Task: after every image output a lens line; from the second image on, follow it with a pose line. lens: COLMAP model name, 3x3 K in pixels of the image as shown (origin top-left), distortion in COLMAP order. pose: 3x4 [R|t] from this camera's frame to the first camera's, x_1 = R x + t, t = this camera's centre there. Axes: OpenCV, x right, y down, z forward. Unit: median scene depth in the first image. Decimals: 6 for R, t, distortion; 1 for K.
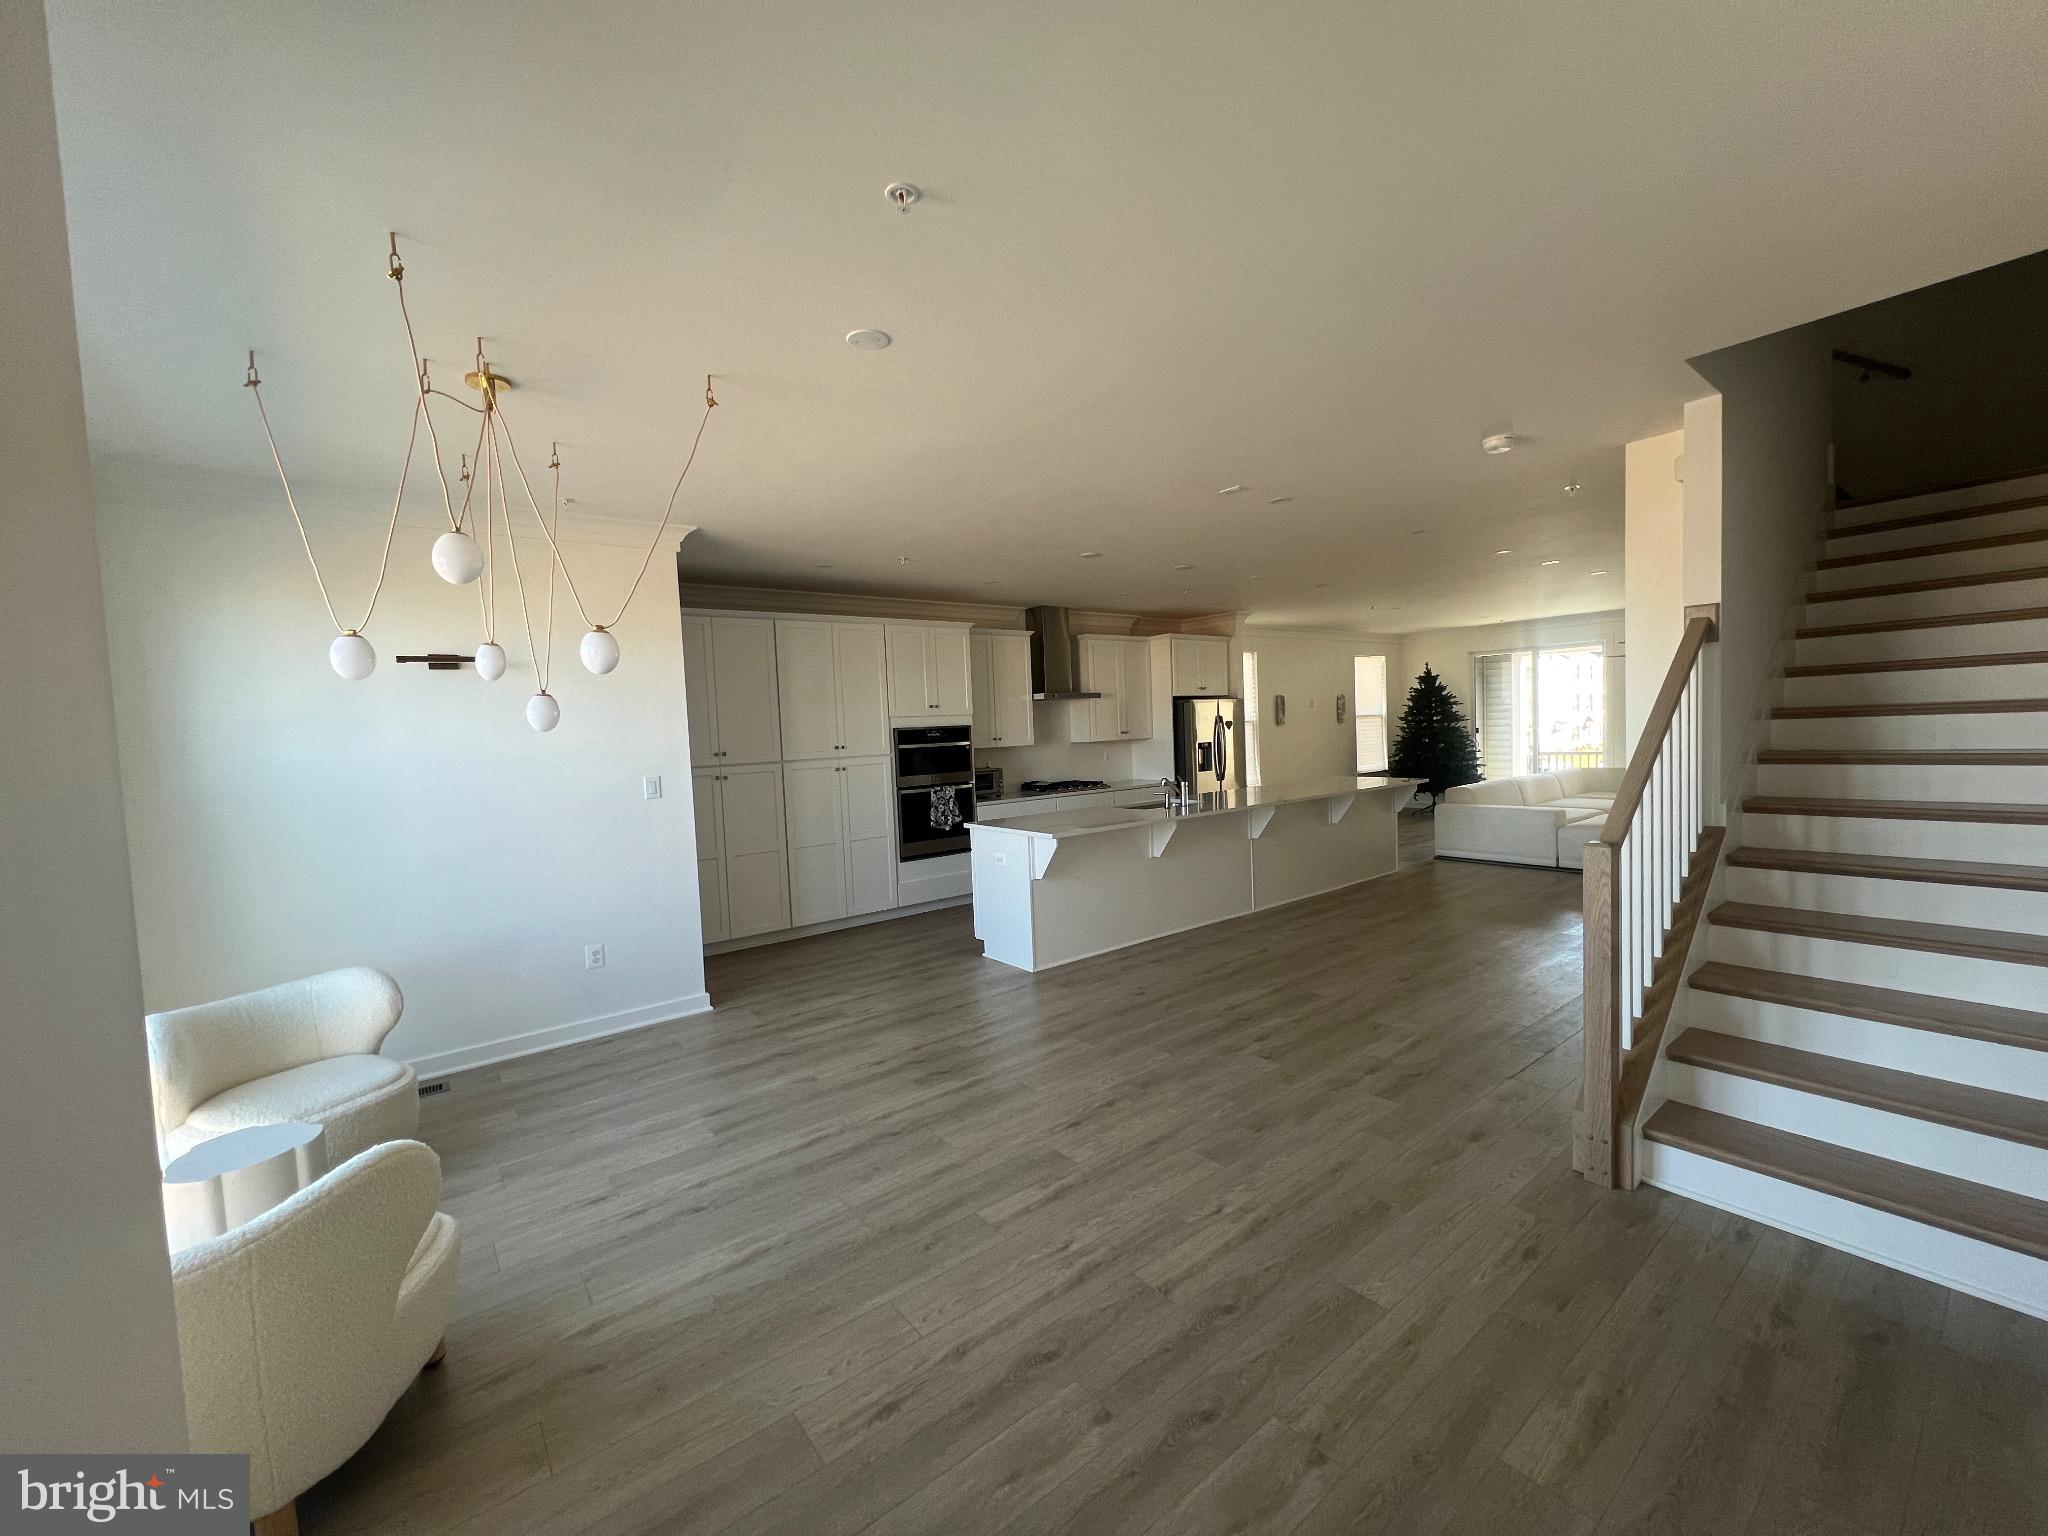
lens RADIAL K [[816.2, 0, 1024.9], [0, 816.2, 774.4], [0, 0, 1]] dist [-0.000947, -0.000903]
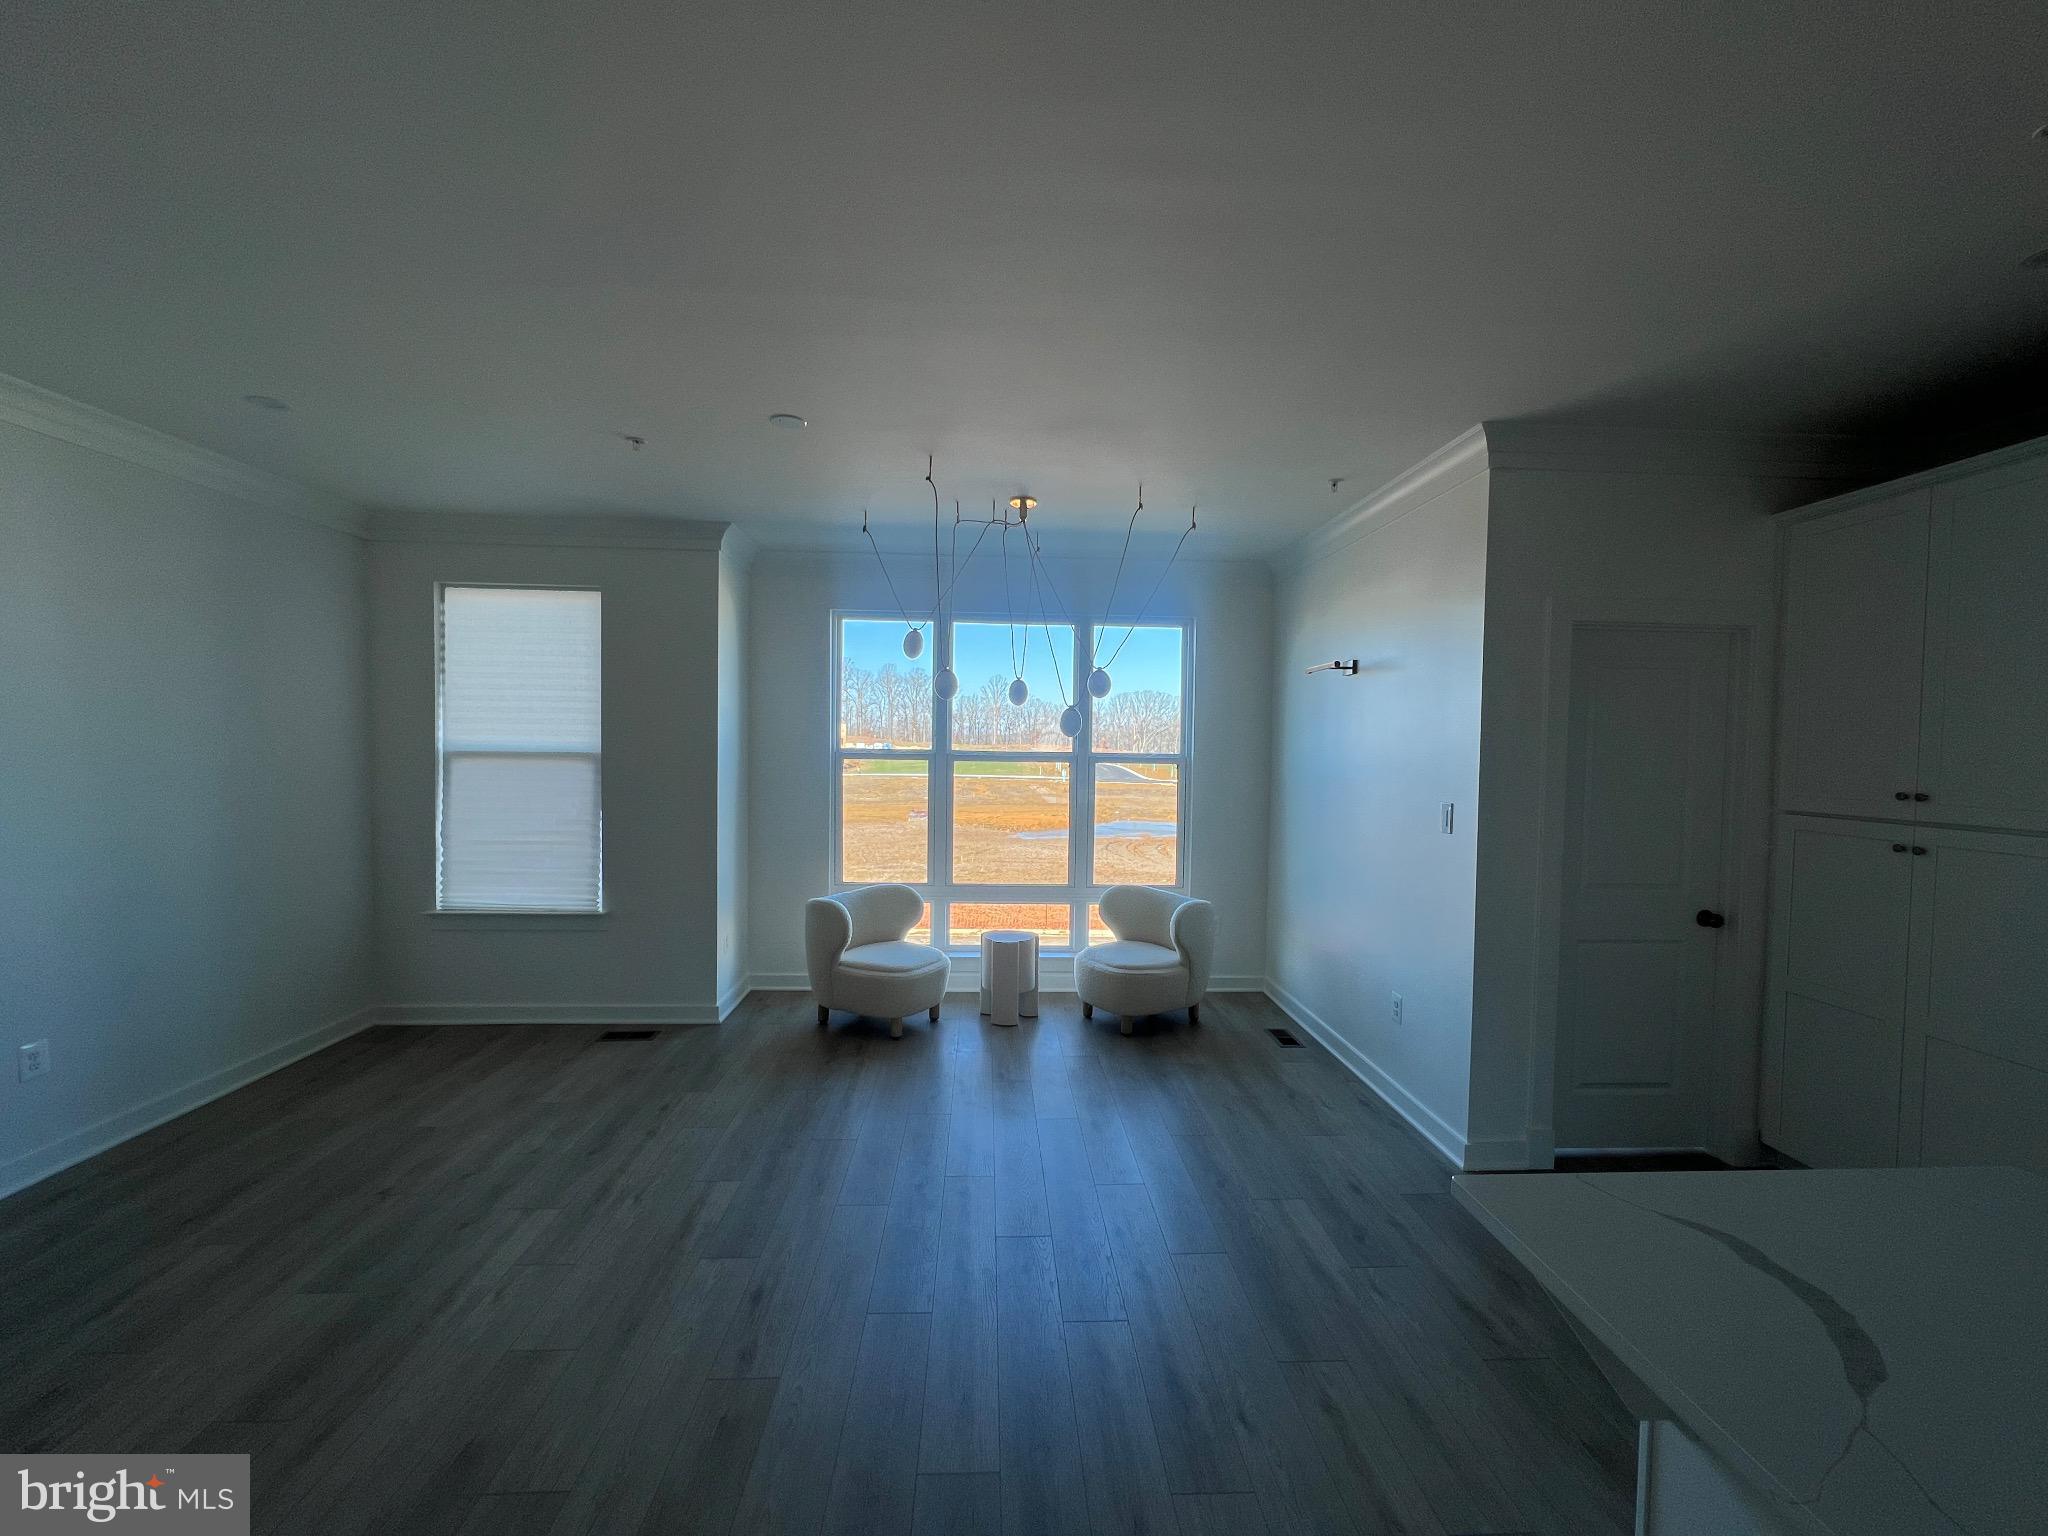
lens RADIAL K [[814.9, 0, 1027.7], [0, 814.9, 771.1], [0, 0, 1]] dist [-0.003644, -0.000130]
pose [[-0.573914, 0.058547, -0.816820, 0.222770], [-0.039307, 0.994322, 0.098887, -0.053461], [0.817971, 0.088859, -0.568354, 0.719380]]
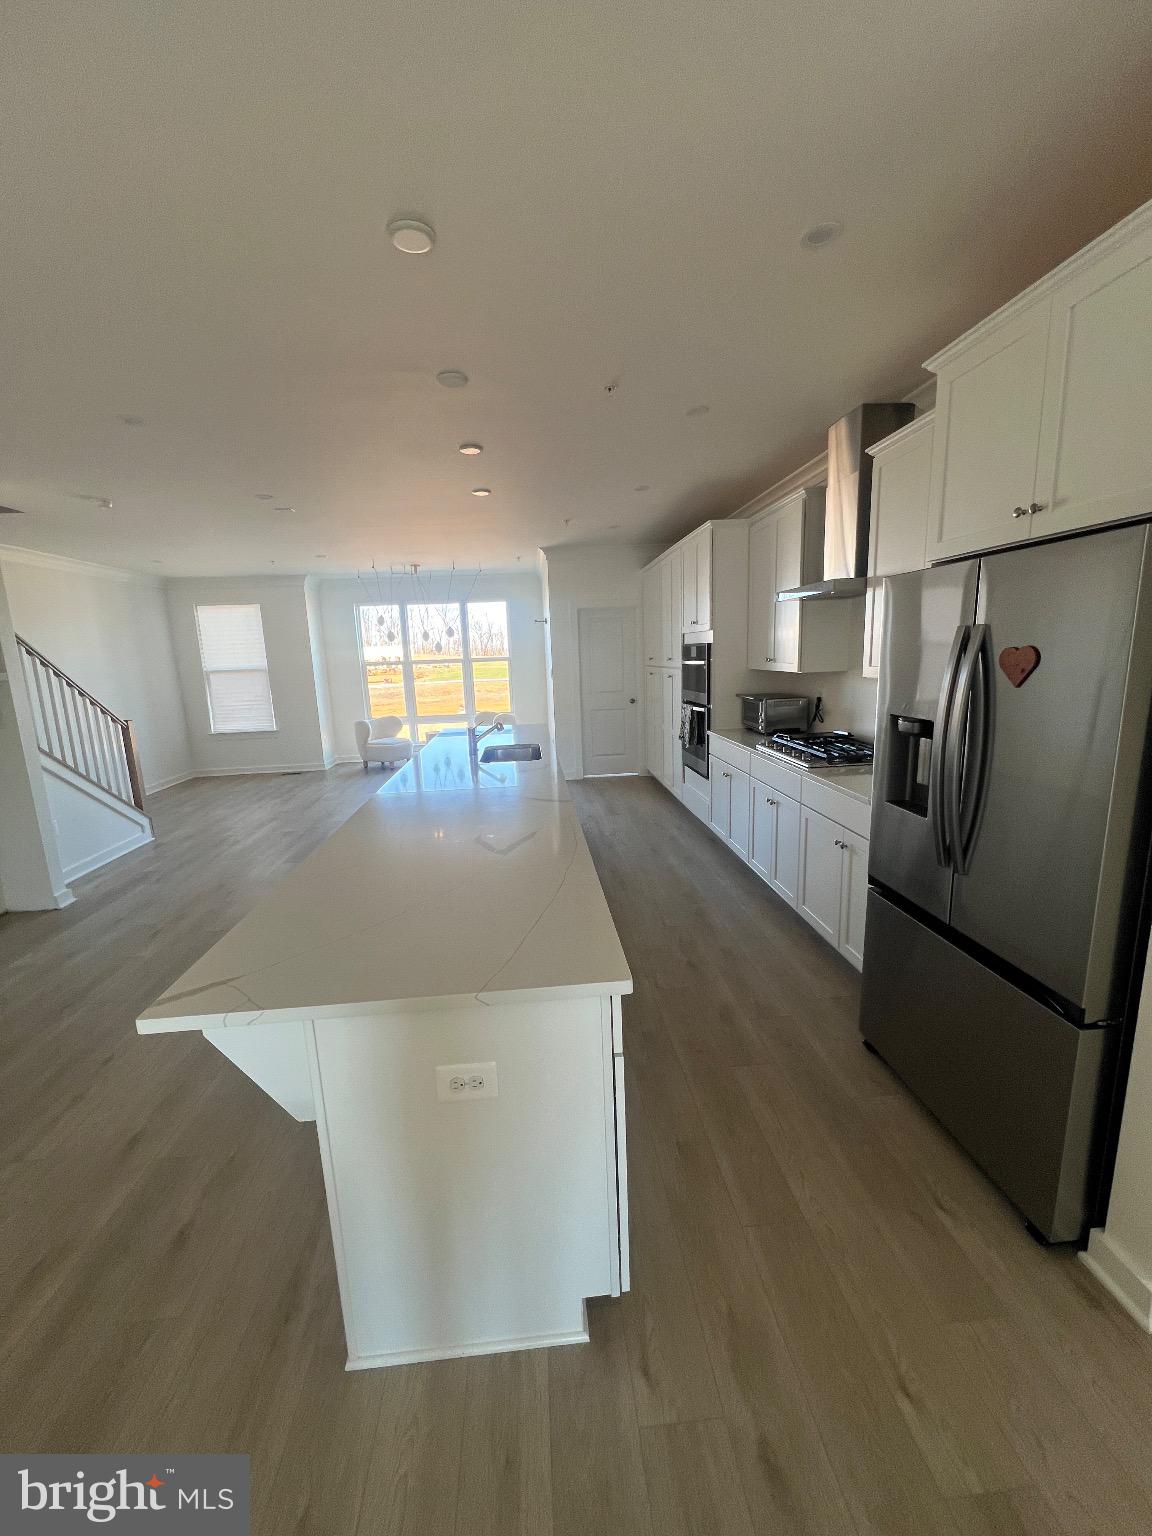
lens RADIAL K [[612.2, 0, 569.4], [0, 612.2, 767.5], [0, 0, 1]] dist [0.020484, -0.000007]
pose [[-0.551916, 0.216802, -0.805224, 0.605455], [0.013814, 0.967857, 0.251121, -0.102097], [0.833785, 0.127475, -0.537171, 1.291134]]
